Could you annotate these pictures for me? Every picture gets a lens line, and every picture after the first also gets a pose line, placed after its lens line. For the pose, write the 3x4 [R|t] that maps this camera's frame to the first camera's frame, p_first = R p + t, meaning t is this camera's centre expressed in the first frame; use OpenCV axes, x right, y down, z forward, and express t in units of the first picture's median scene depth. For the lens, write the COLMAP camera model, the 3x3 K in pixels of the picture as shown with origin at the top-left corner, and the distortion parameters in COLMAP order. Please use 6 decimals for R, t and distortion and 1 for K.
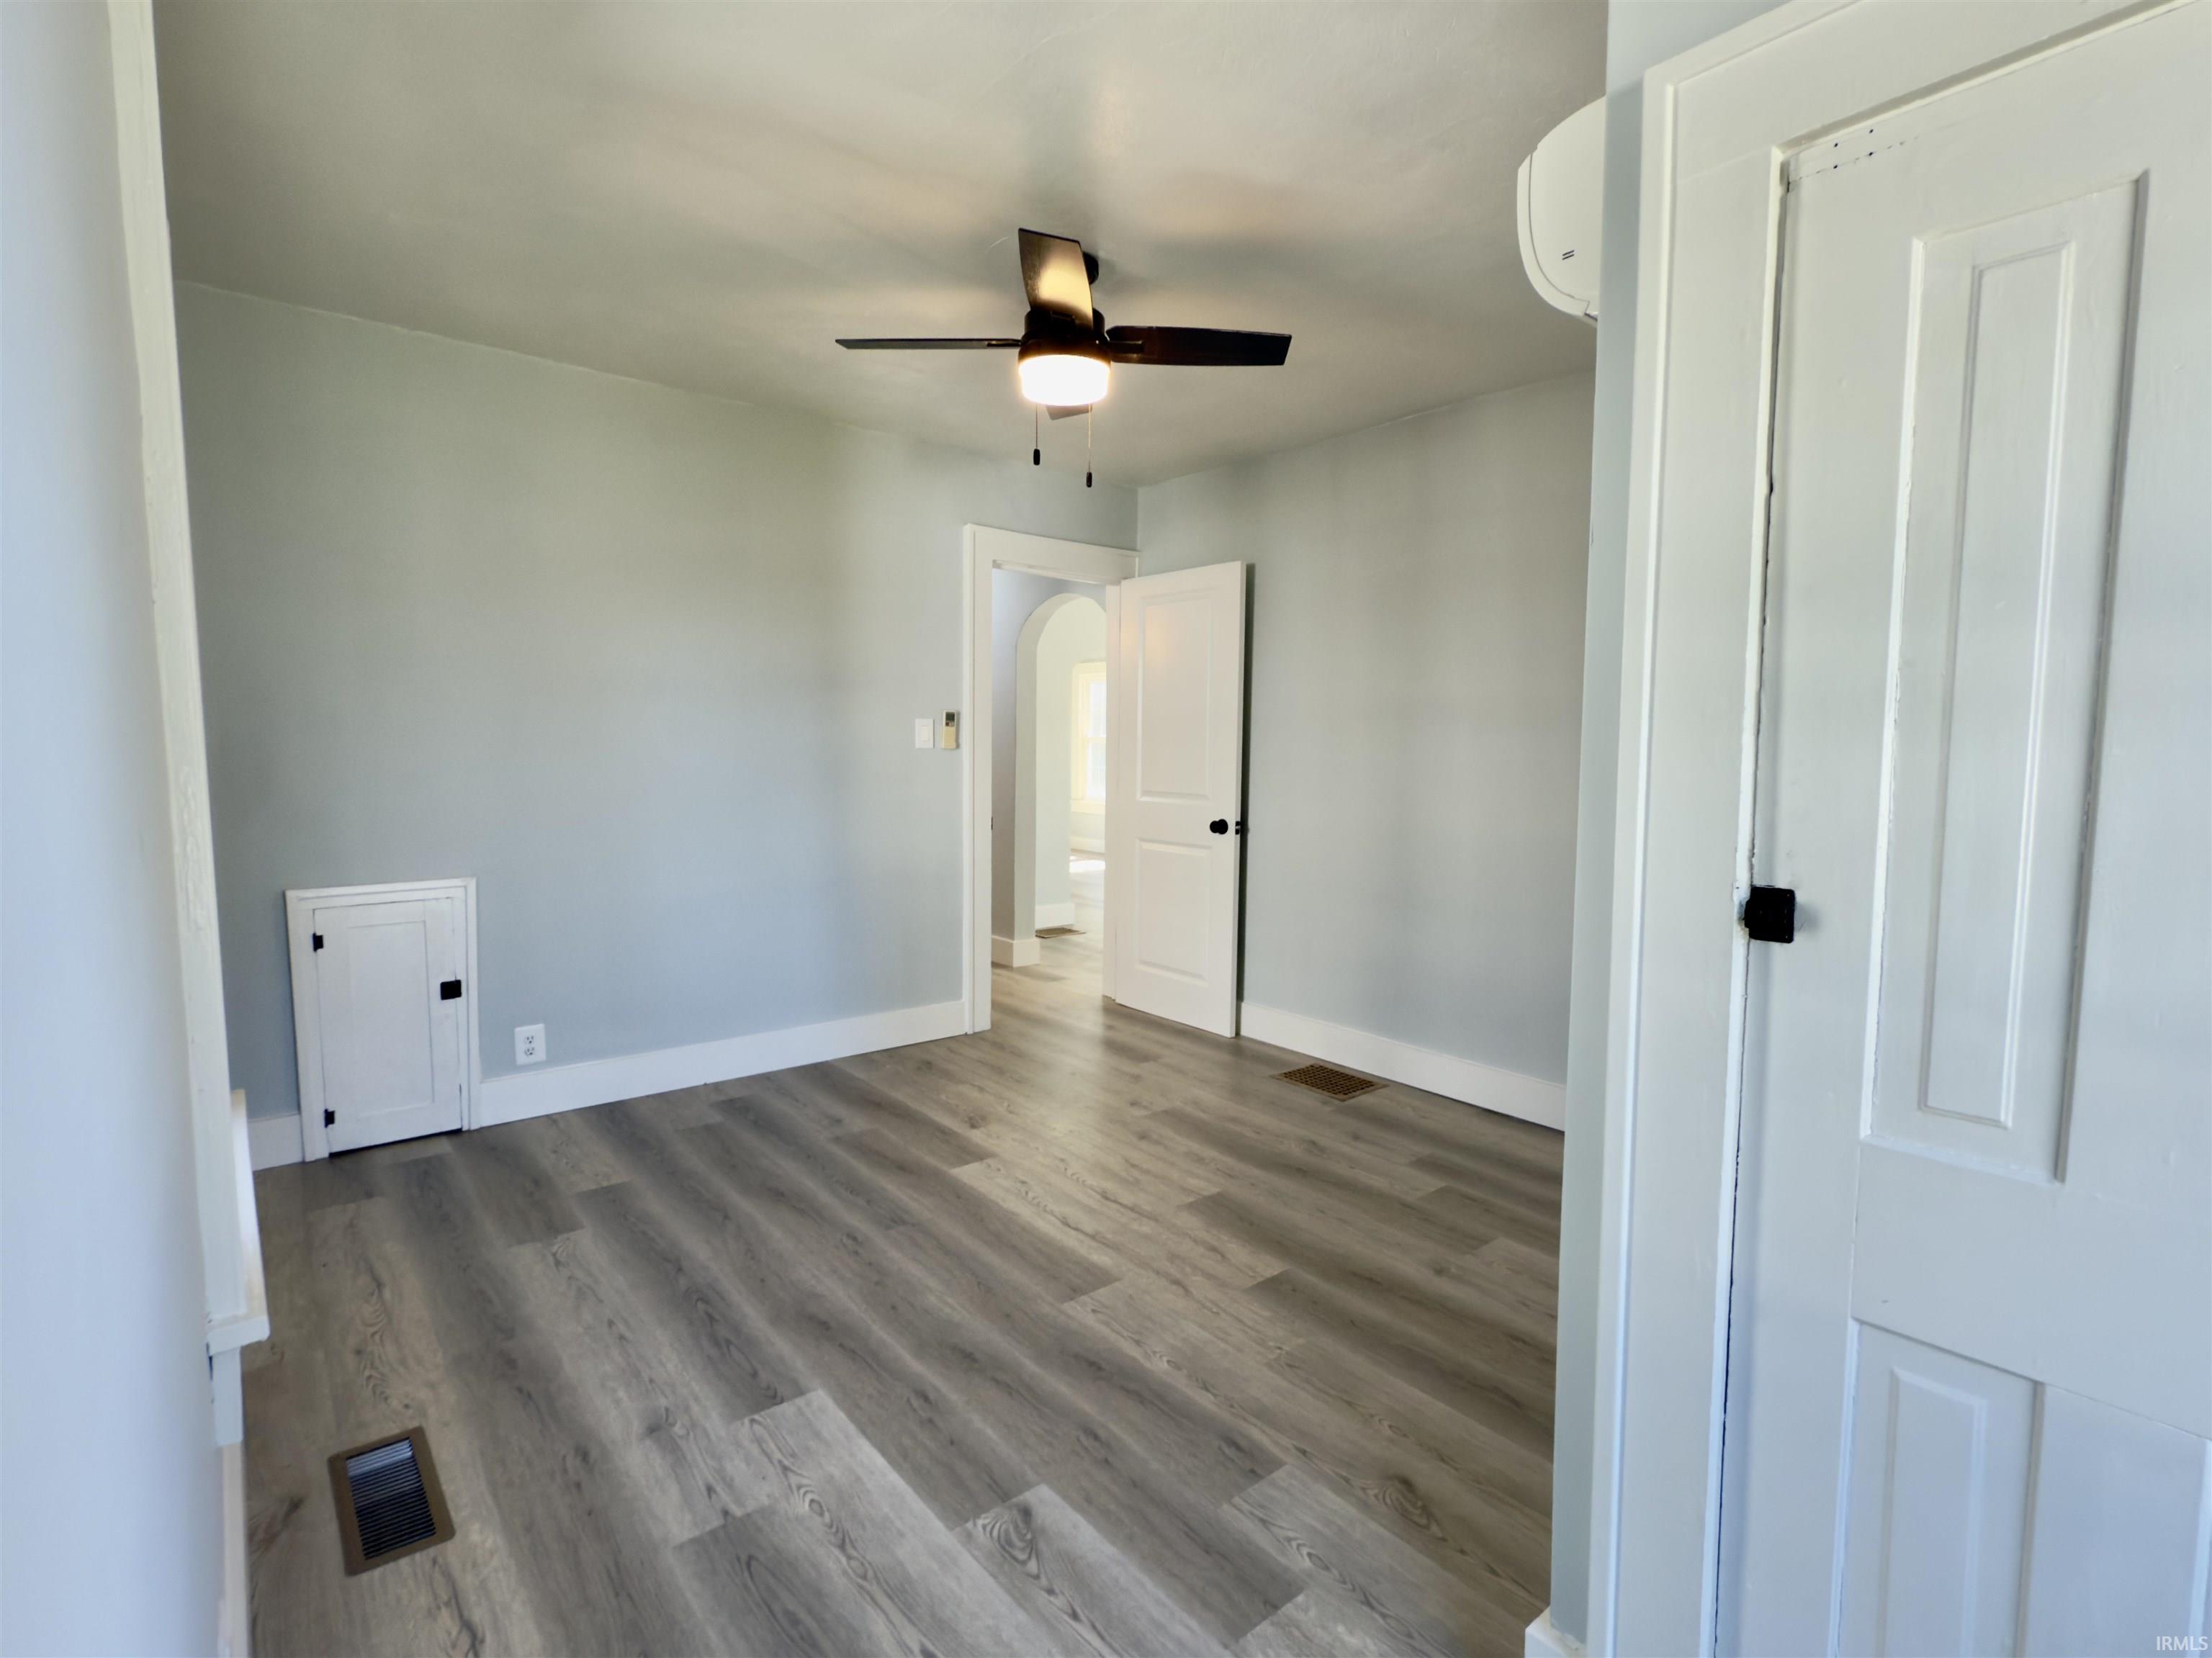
lens RADIAL K [[1014.0, 0, 1097.6], [0, 1014.0, 827.5], [0, 0, 1]] dist [-0.002703, -0.000493]
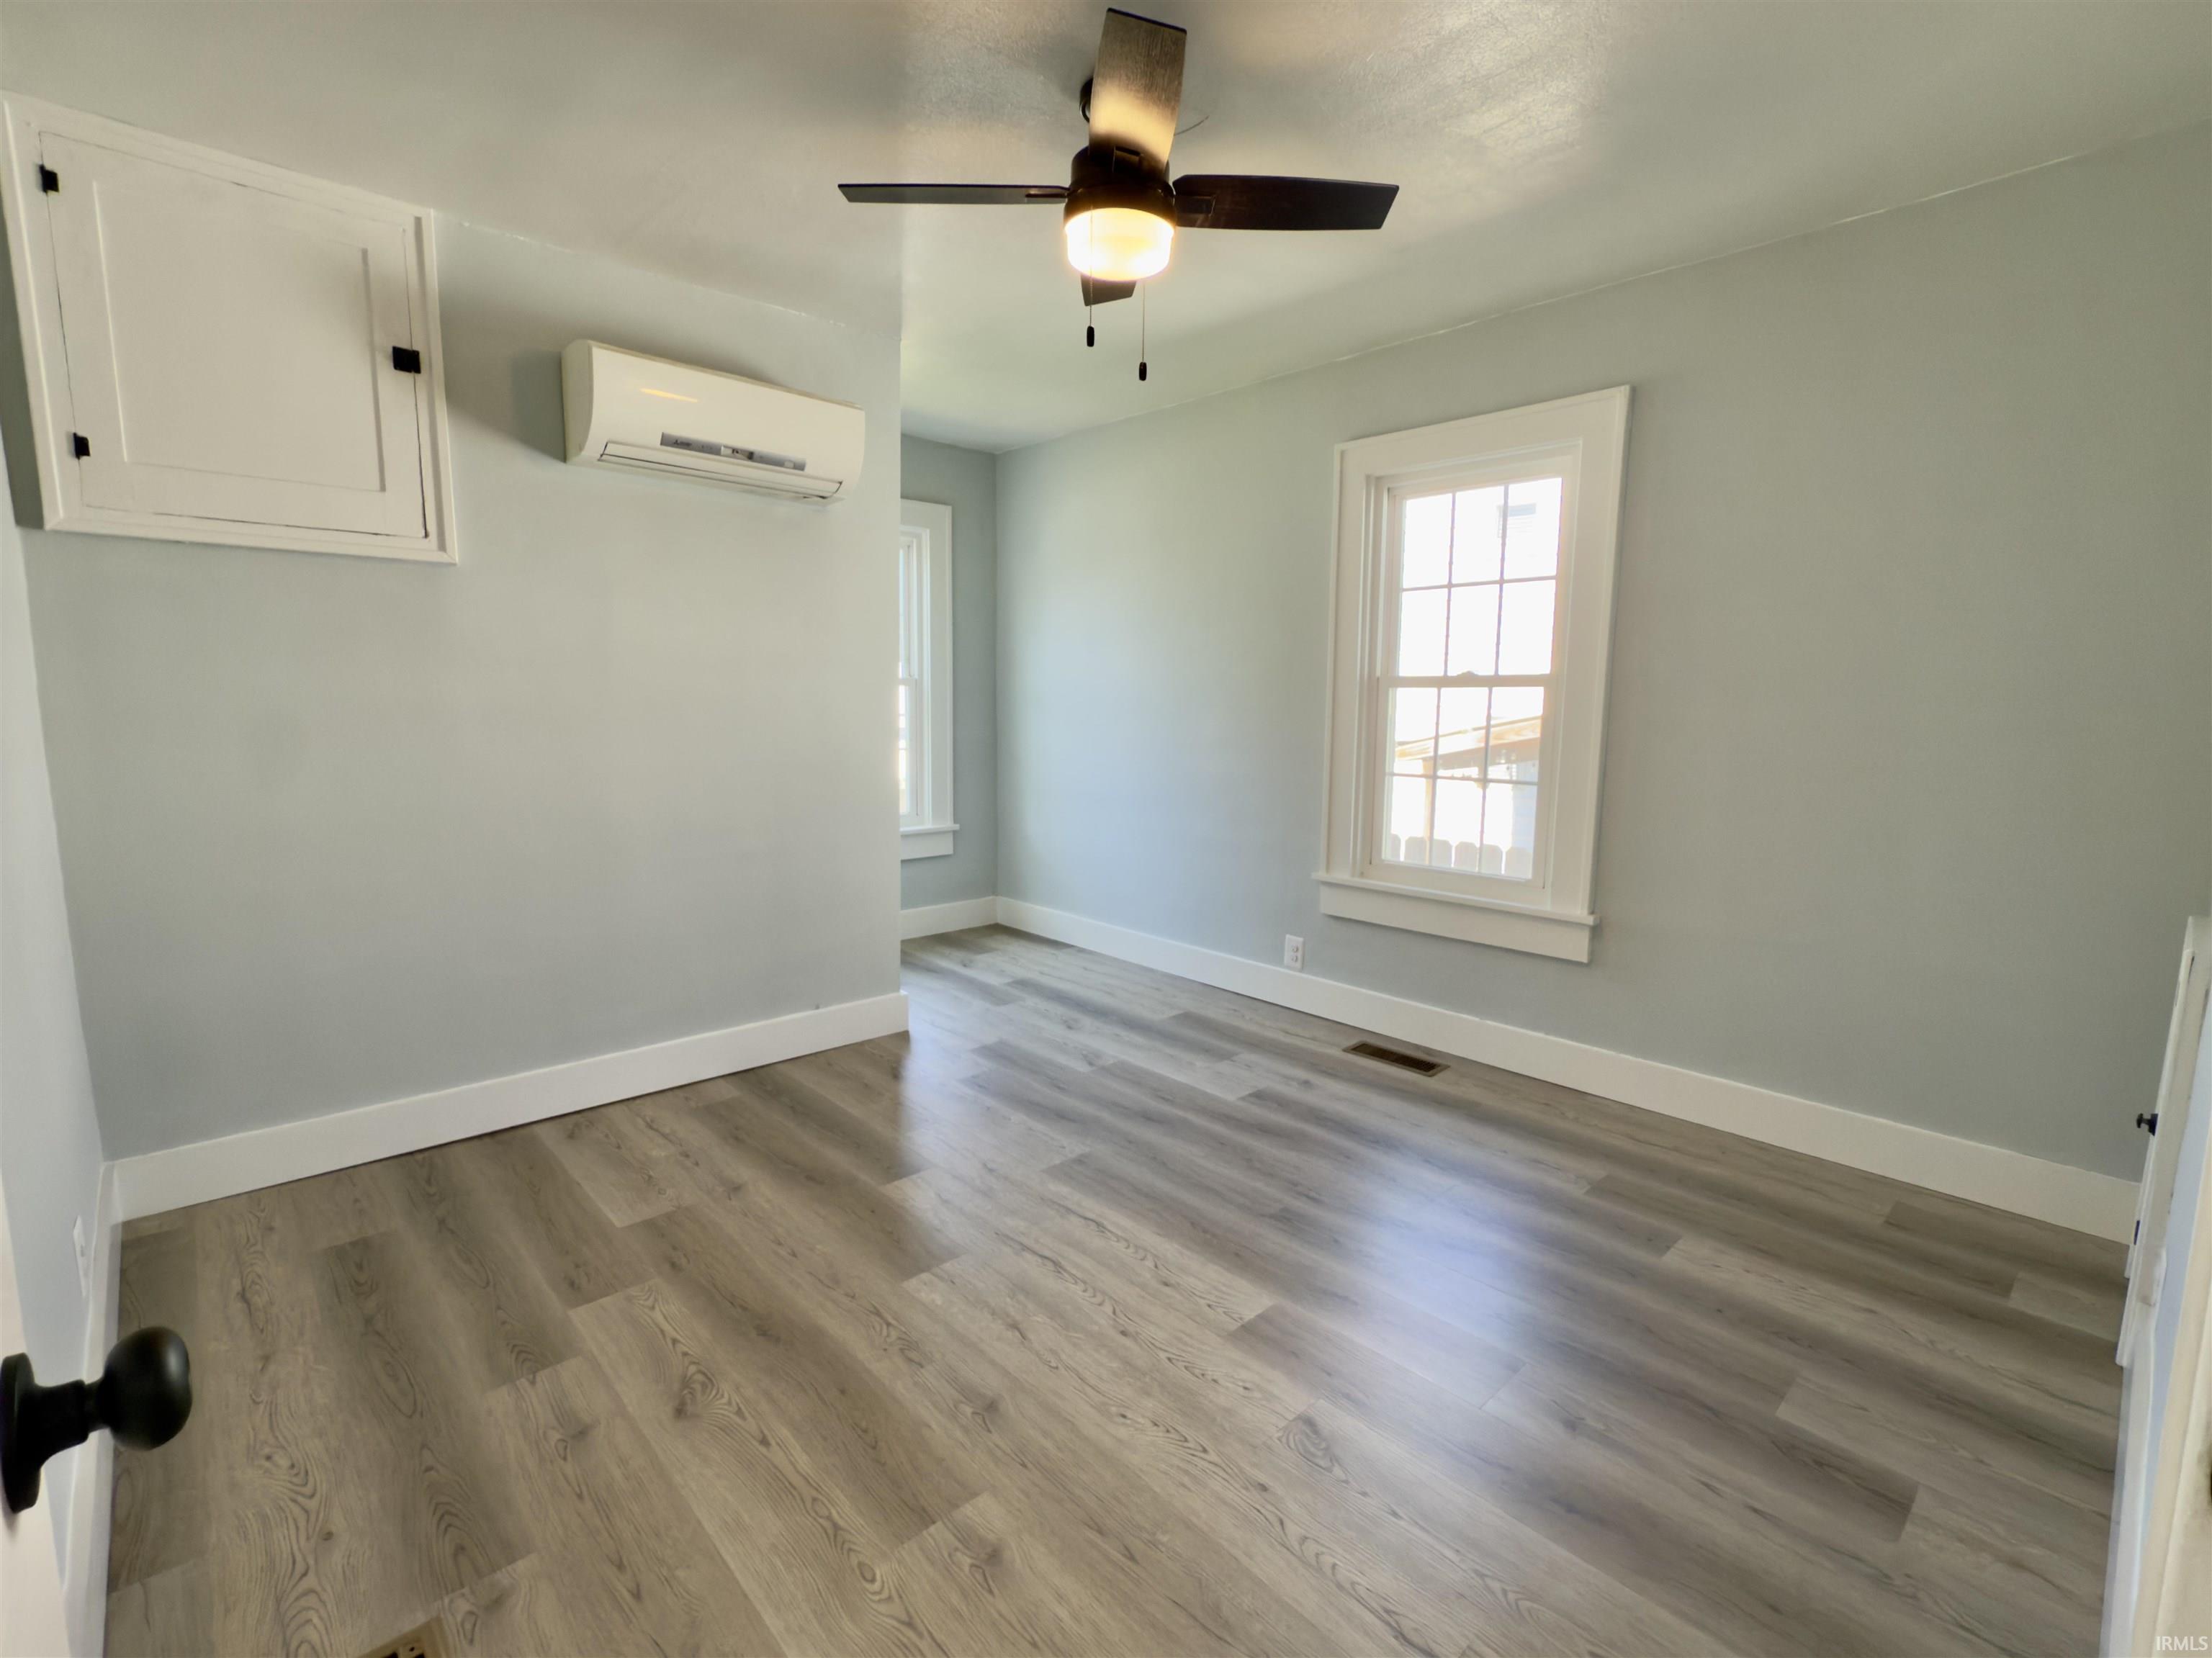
lens RADIAL K [[1014.0, 0, 1097.6], [0, 1014.0, 827.5], [0, 0, 1]] dist [-0.002703, -0.000493]
pose [[-0.998091, -0.010508, -0.060855, 0.030965], [-0.022819, 0.978430, 0.205315, -0.149625], [0.057385, 0.206312, -0.976802, 1.934113]]
